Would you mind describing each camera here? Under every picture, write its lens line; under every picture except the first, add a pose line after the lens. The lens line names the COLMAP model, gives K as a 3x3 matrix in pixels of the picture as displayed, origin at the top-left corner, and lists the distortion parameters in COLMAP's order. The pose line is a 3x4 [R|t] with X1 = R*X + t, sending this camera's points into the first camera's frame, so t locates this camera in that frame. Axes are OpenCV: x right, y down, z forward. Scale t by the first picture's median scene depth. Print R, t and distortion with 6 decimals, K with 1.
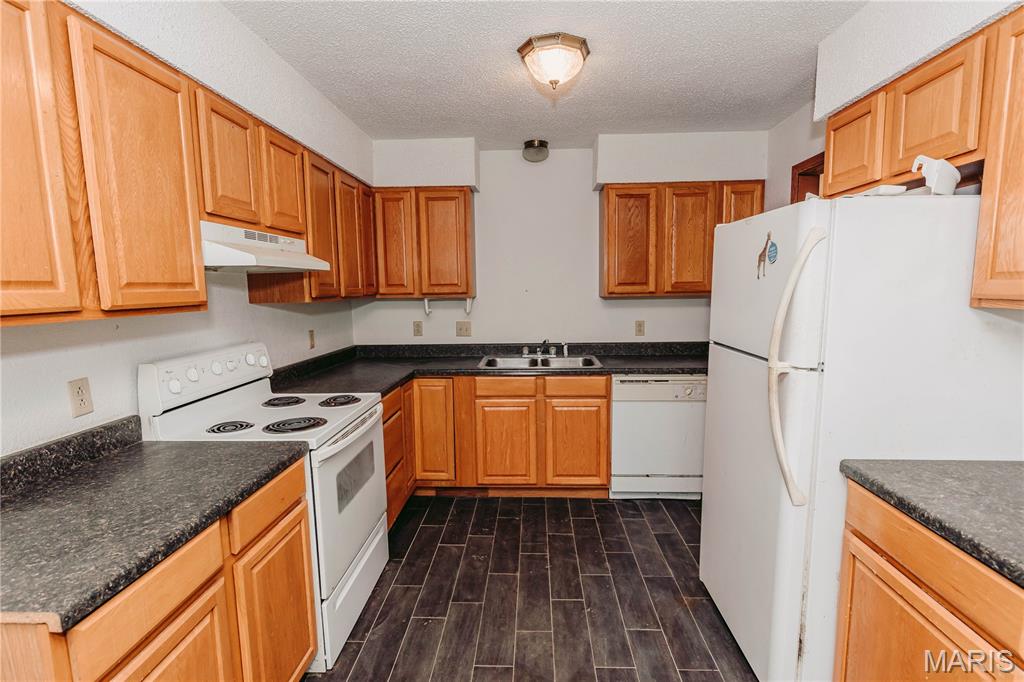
lens RADIAL K [[492.7, 0, 508.1], [0, 492.7, 343.3], [0, 0, 1]] dist [-0.000518, -0.000220]
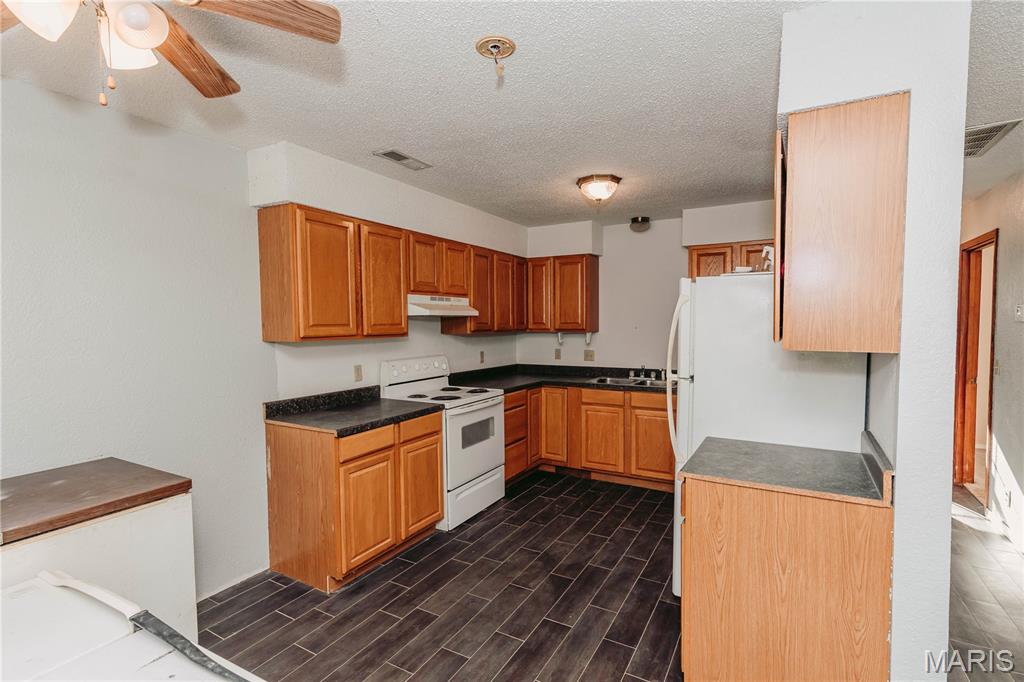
lens RADIAL K [[492.7, 0, 508.1], [0, 492.7, 343.3], [0, 0, 1]] dist [-0.000518, -0.000220]
pose [[0.883607, 0.026799, -0.467463, 0.515889], [-0.058062, 0.996926, -0.052598, 0.032317], [0.464616, 0.073618, 0.882447, -0.447873]]
